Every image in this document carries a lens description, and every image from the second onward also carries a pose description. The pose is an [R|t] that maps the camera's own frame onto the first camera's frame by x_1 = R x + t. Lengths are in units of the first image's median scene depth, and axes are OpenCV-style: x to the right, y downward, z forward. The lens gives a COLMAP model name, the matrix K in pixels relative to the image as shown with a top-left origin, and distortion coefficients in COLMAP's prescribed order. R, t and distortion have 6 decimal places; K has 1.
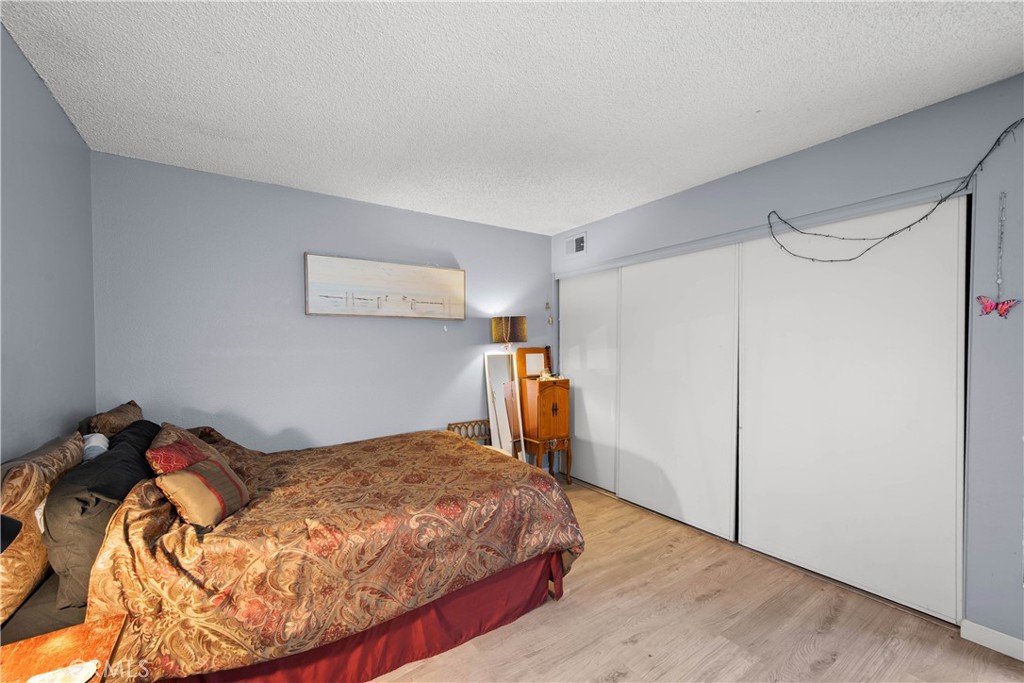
lens RADIAL K [[420.6, 0, 513.5], [0, 420.6, 353.8], [0, 0, 1]] dist [0.002793, 0.000153]
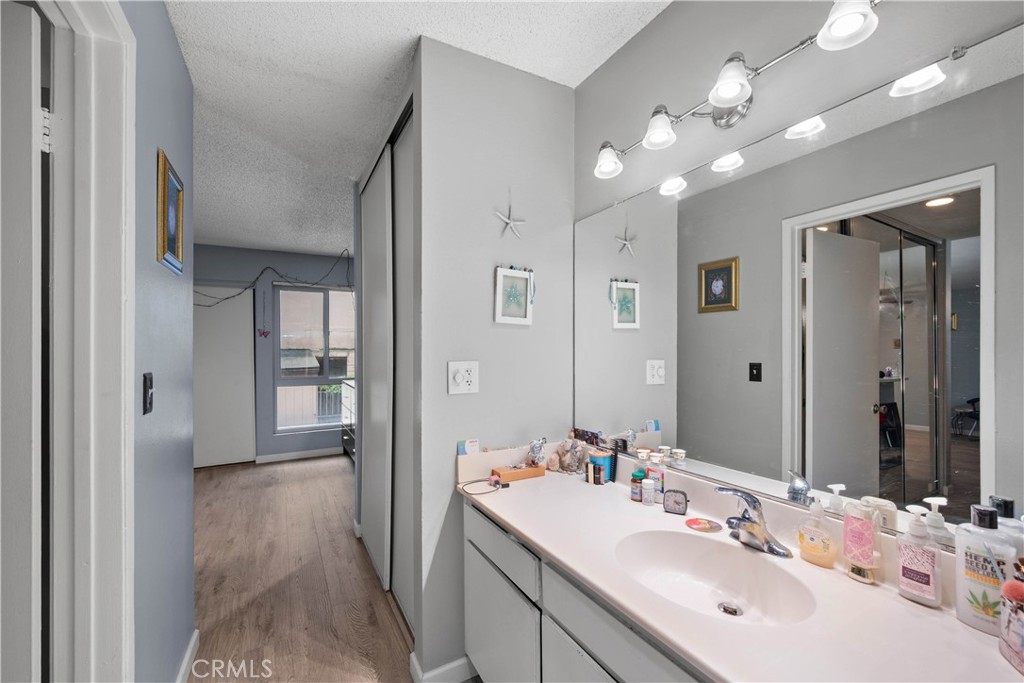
lens RADIAL K [[419.5, 0, 509.0], [0, 419.5, 350.2], [0, 0, 1]] dist [0.000175, 0.000049]
pose [[0.102617, -0.002273, 0.994718, -1.211858], [0.024175, 0.999708, -0.000210, 0.027537], [-0.994427, 0.024069, 0.102642, -0.737665]]
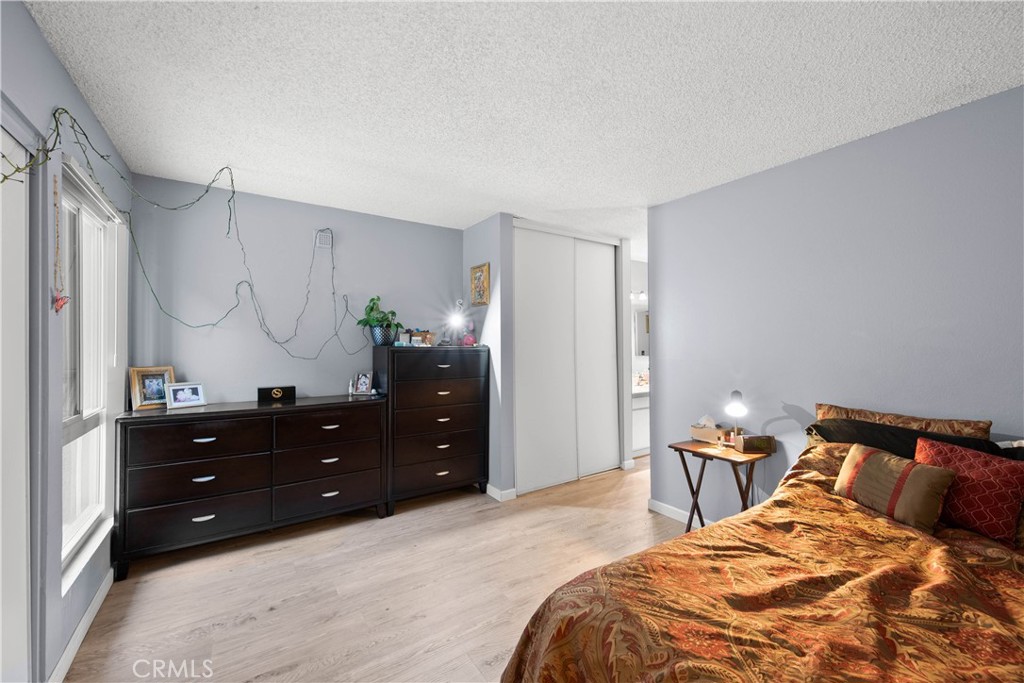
lens RADIAL K [[409.2, 0, 512.7], [0, 409.2, 348.3], [0, 0, 1]] dist [0.000620, 0.000064]
pose [[-0.999987, 0.003890, 0.003193, 0.161213], [0.003964, 0.999713, 0.023614, -0.026622], [-0.003100, 0.023626, -0.999716, 1.670976]]
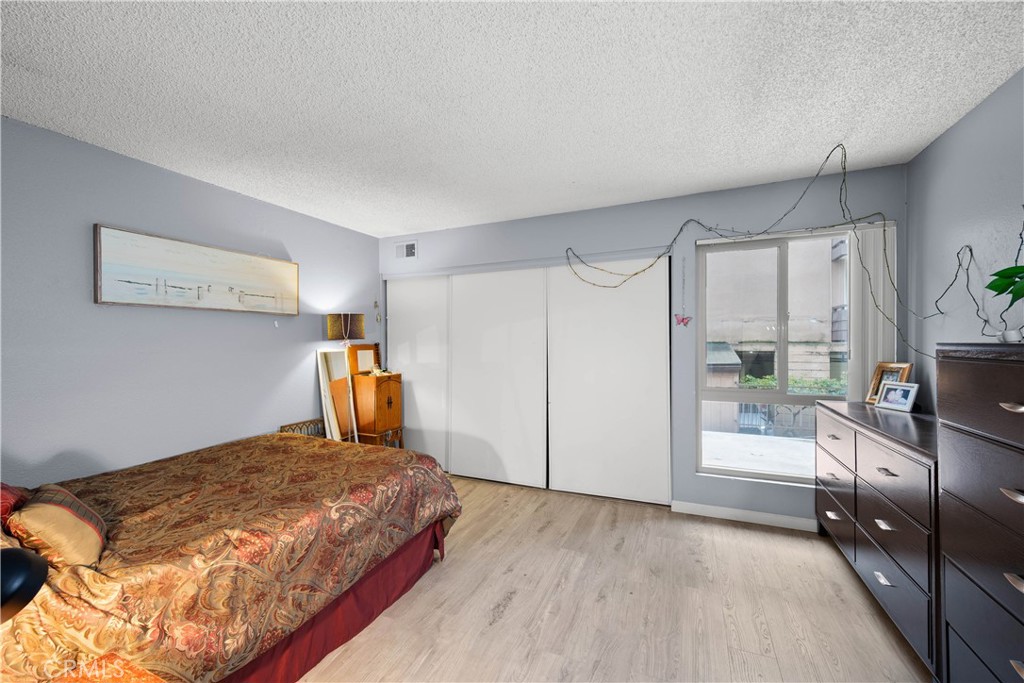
lens RADIAL K [[408.7, 0, 514.3], [0, 408.7, 341.7], [0, 0, 1]] dist [-0.000634, 0.000069]
pose [[0.847956, 0.000403, 0.530066, -0.347718], [0.011341, 0.999757, -0.018901, 0.003329], [-0.529945, 0.022039, 0.847746, -0.082333]]
